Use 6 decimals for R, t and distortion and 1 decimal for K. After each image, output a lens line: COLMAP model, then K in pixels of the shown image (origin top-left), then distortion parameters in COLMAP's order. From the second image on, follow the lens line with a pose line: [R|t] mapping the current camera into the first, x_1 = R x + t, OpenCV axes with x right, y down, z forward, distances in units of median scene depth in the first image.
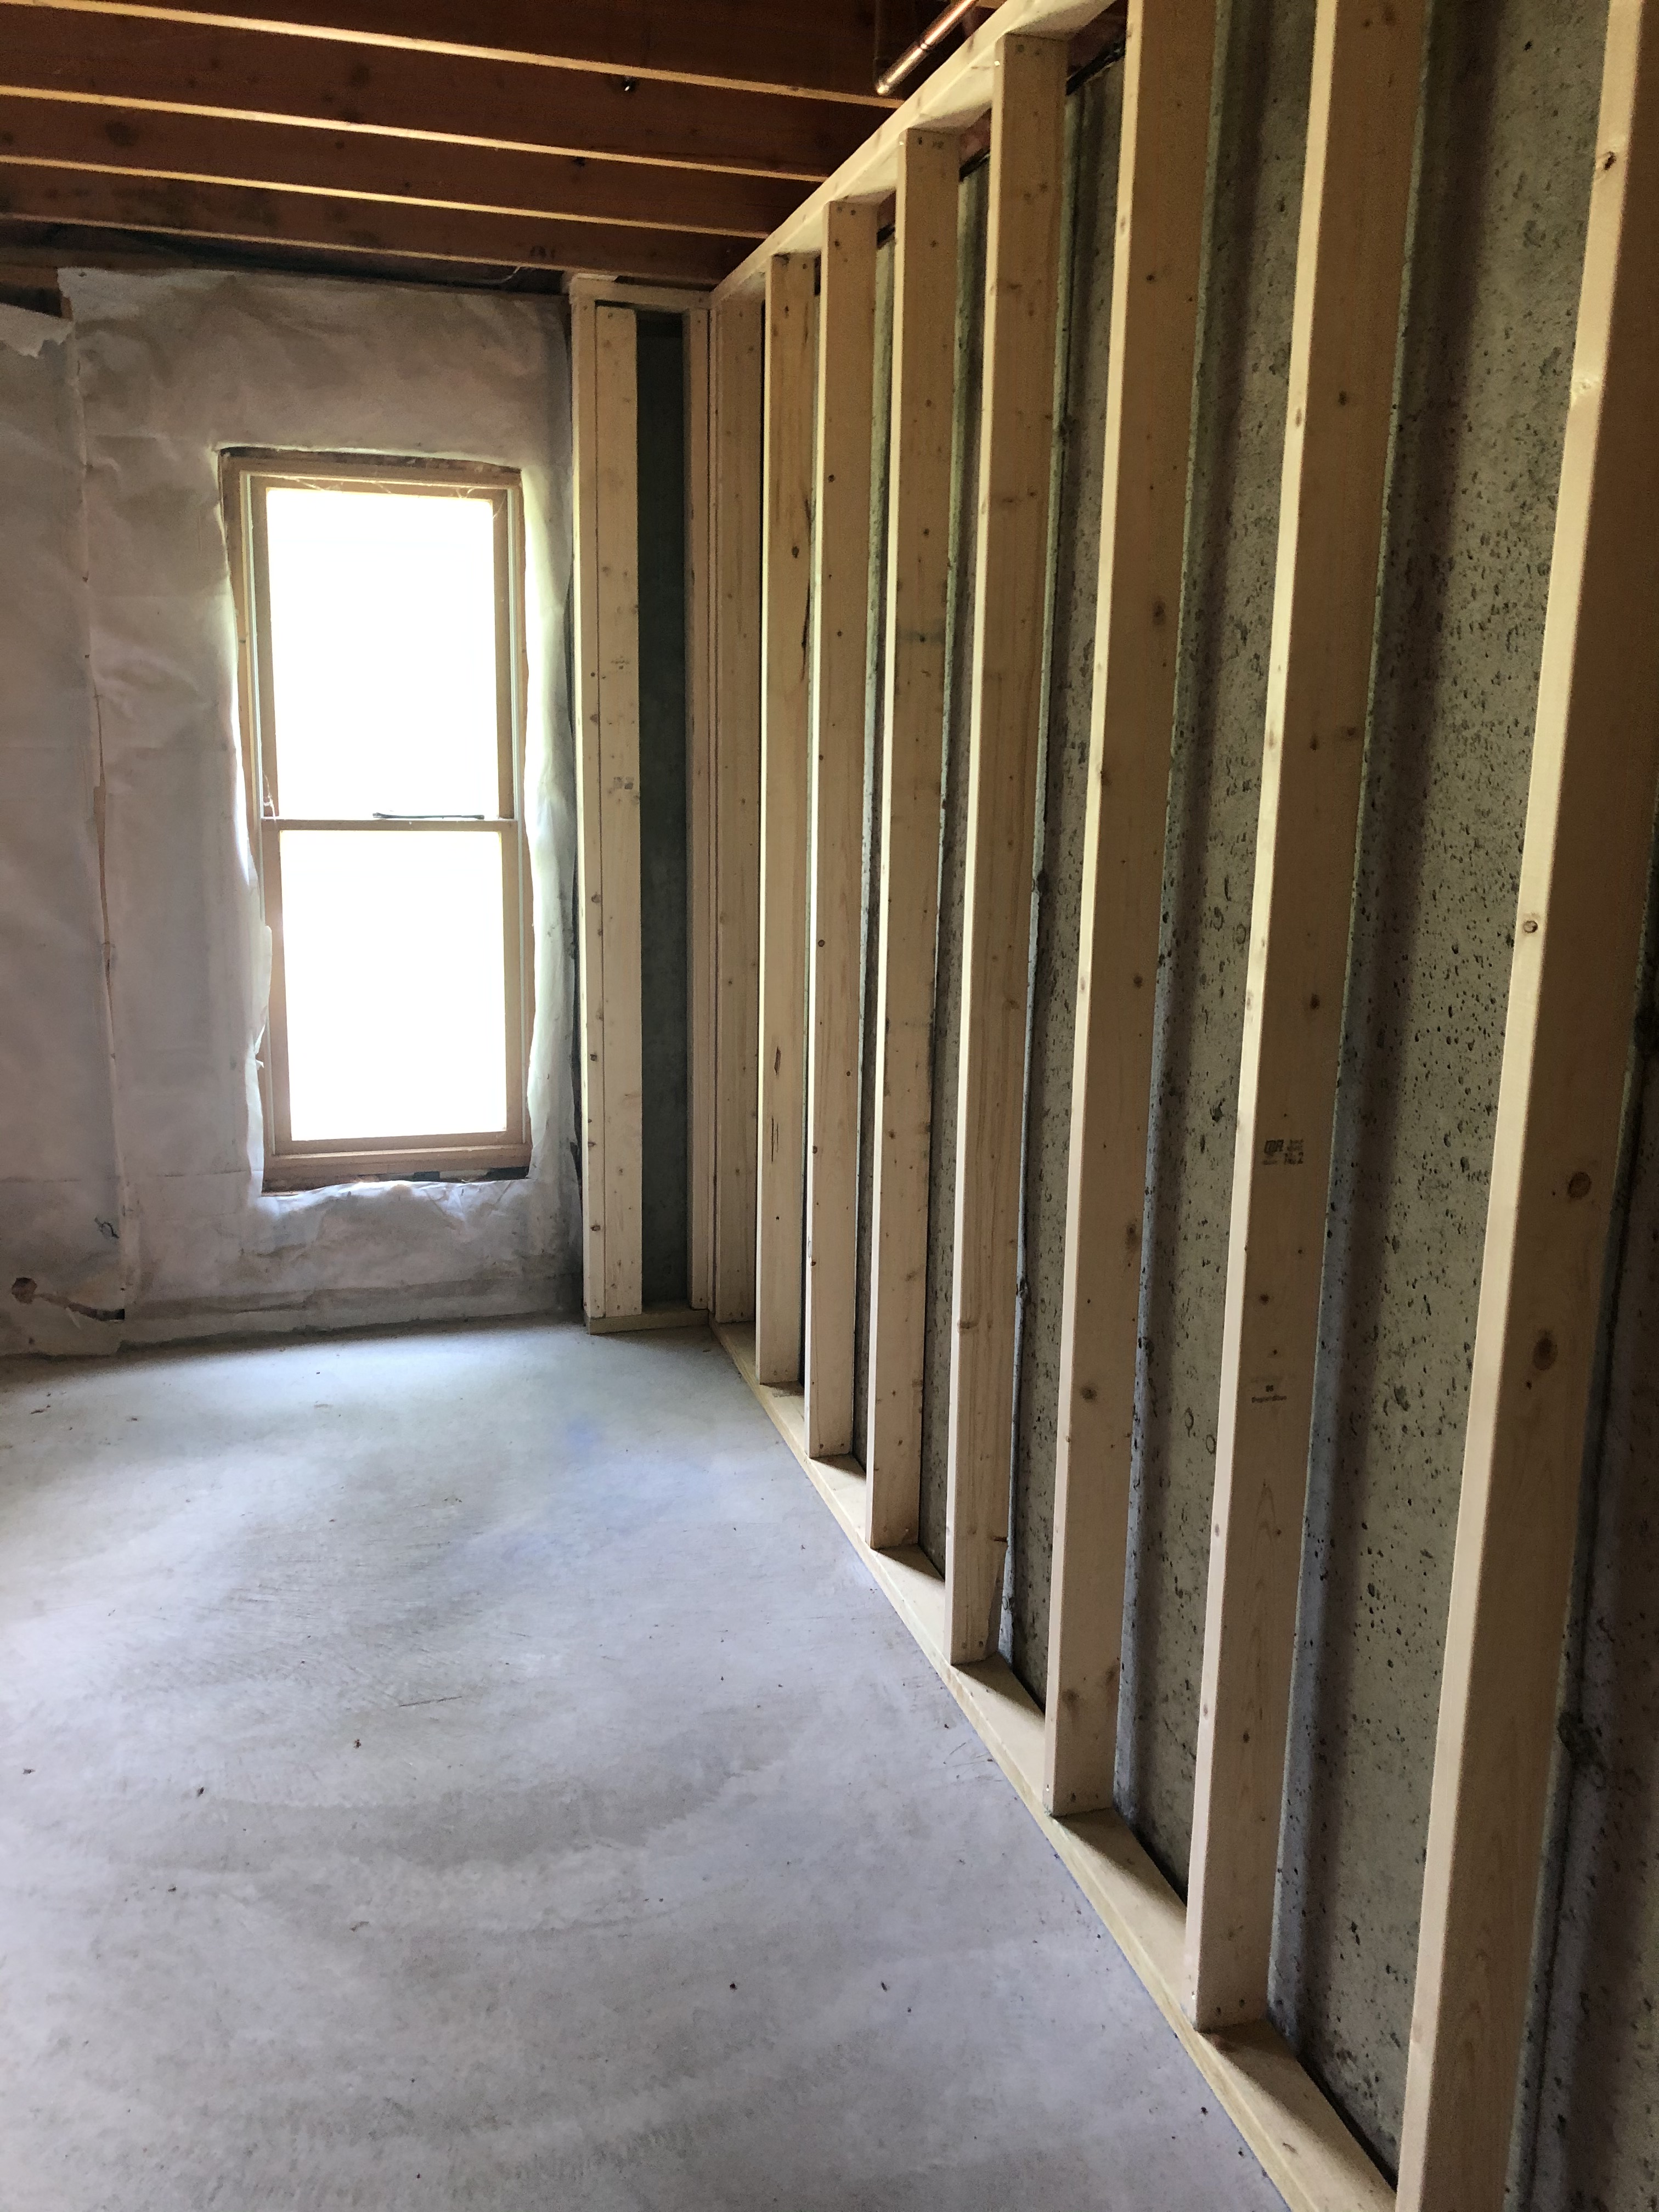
lens RADIAL K [[1798.9, 0, 845.9], [0, 1798.9, 1076.6], [0, 0, 1]] dist [0.005963, 0.018917]
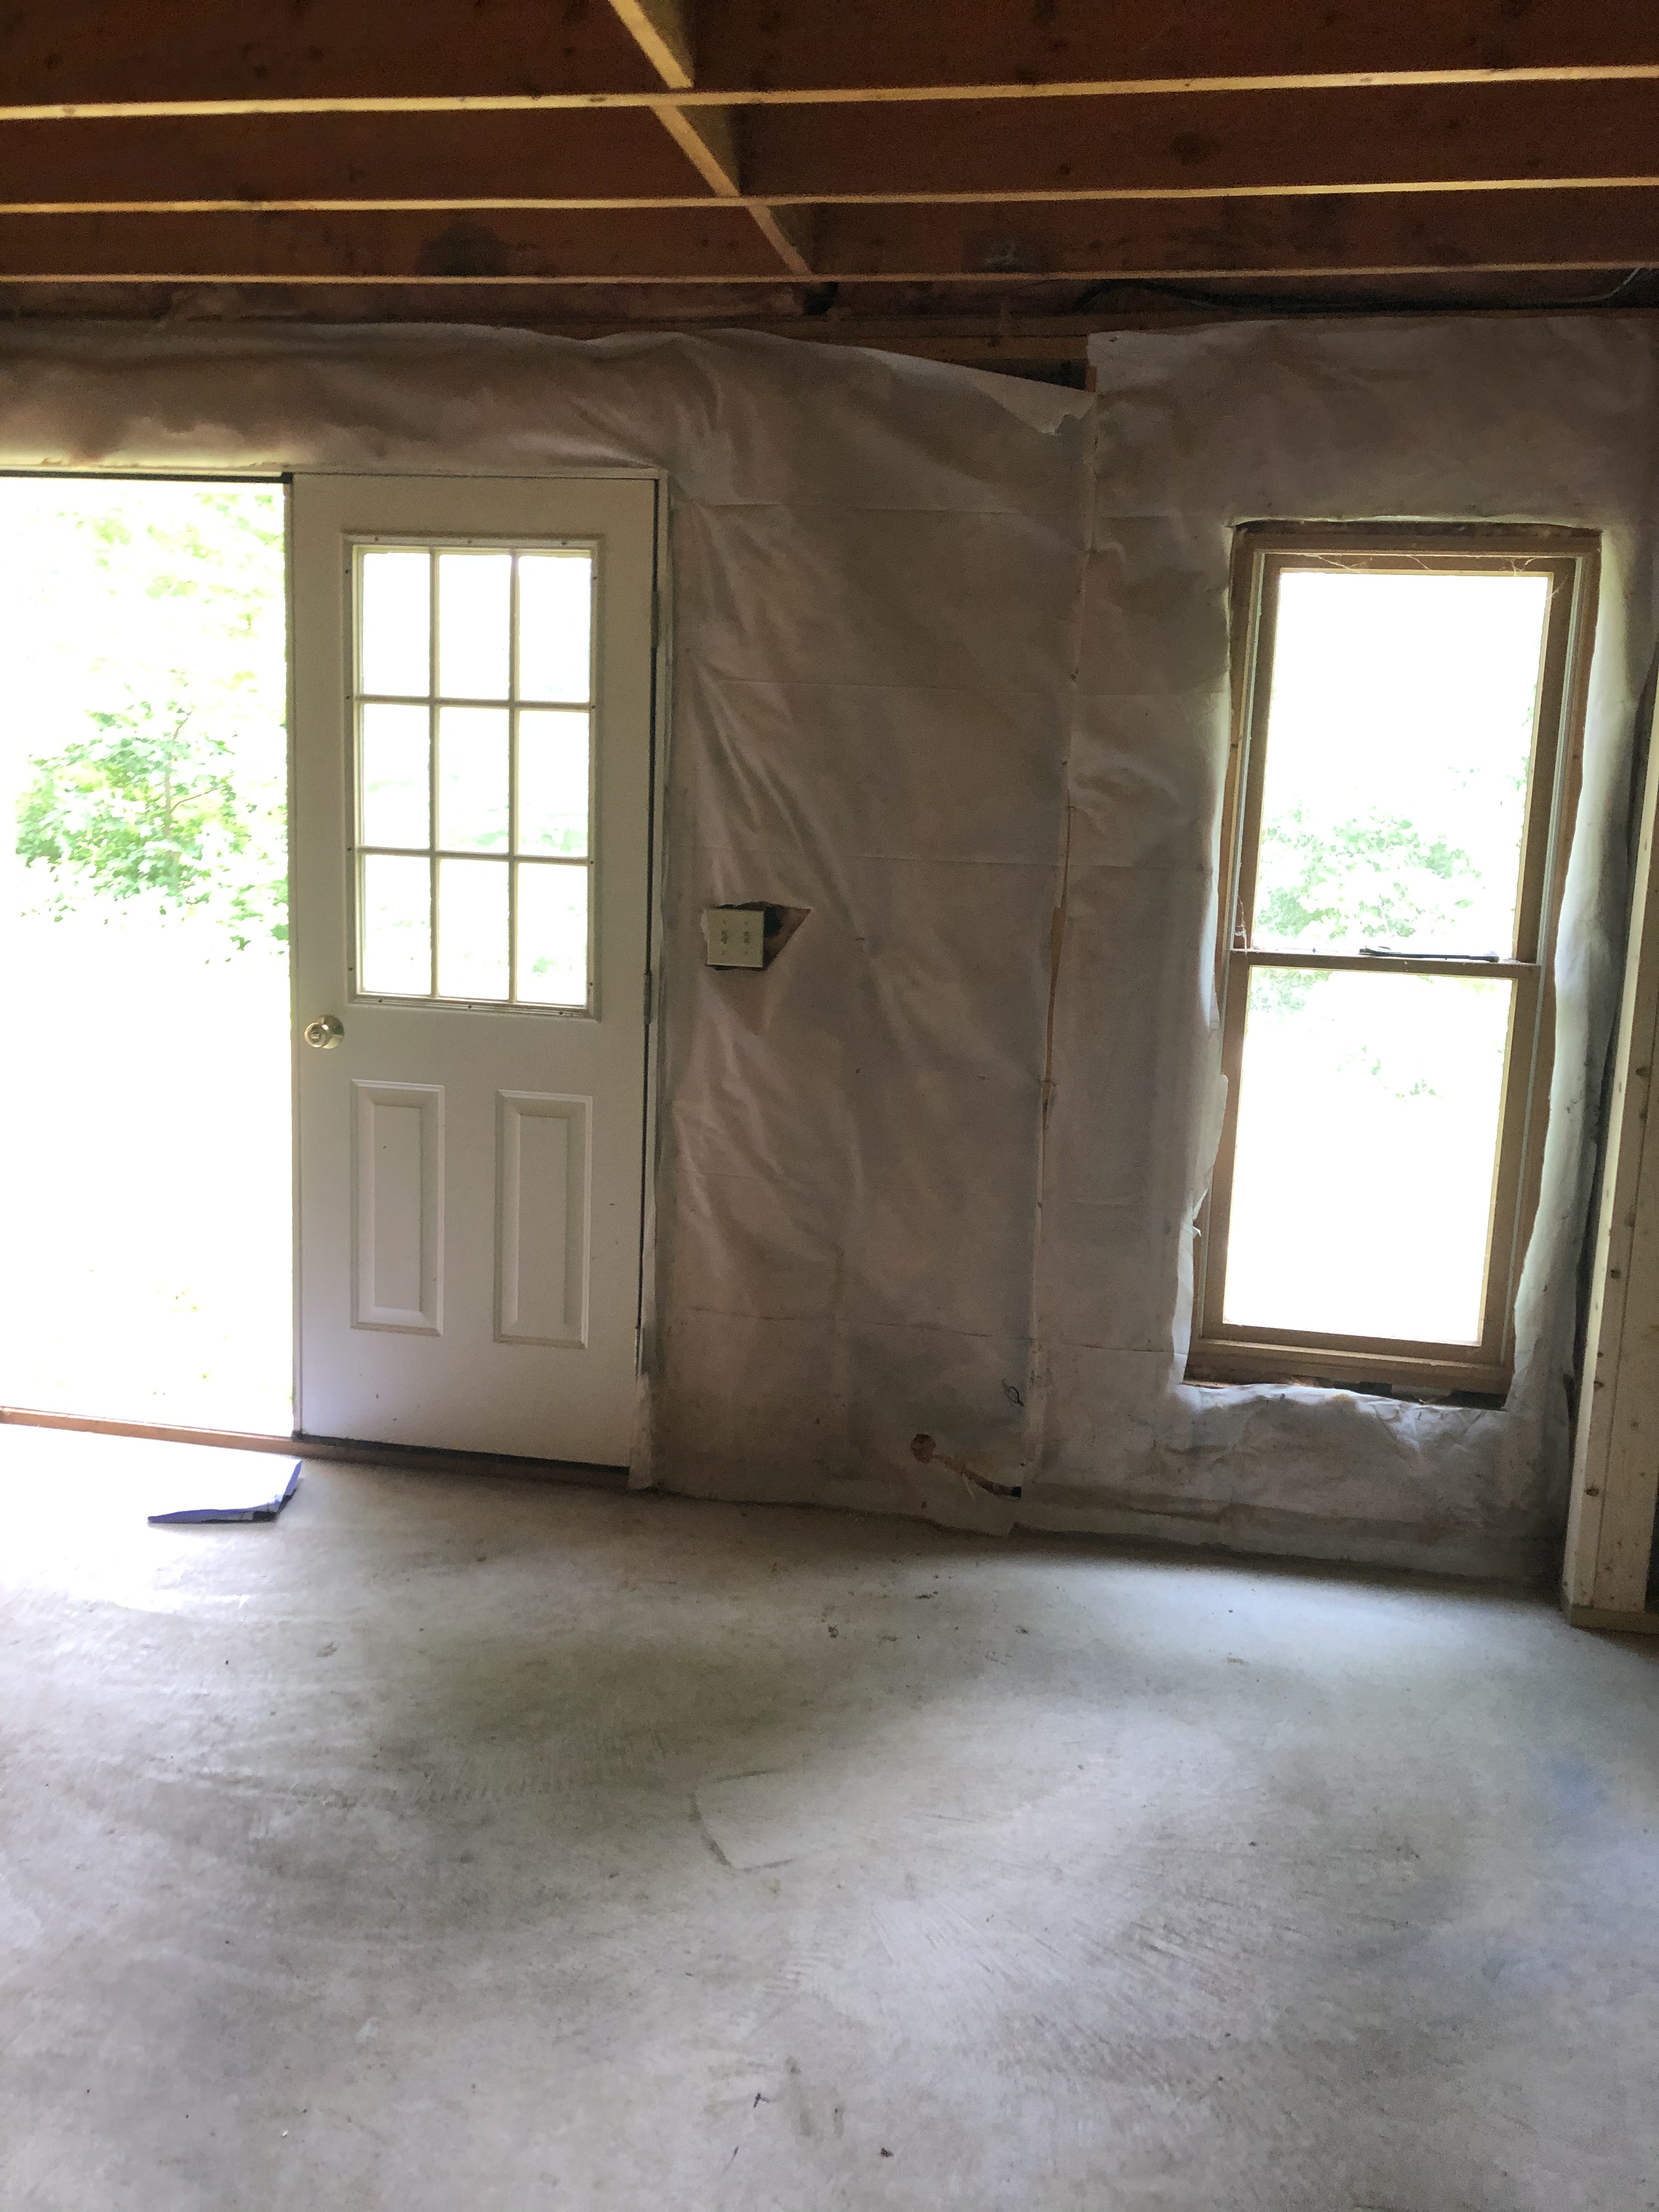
lens RADIAL K [[1798.9, 0, 838.9], [0, 1798.9, 1107.5], [0, 0, 1]] dist [0.005963, 0.018917]
pose [[0.884698, 0.087865, -0.457810, -0.094022], [-0.109665, 0.993743, -0.021198, -0.031195], [0.453082, 0.068960, 0.888798, 0.162488]]
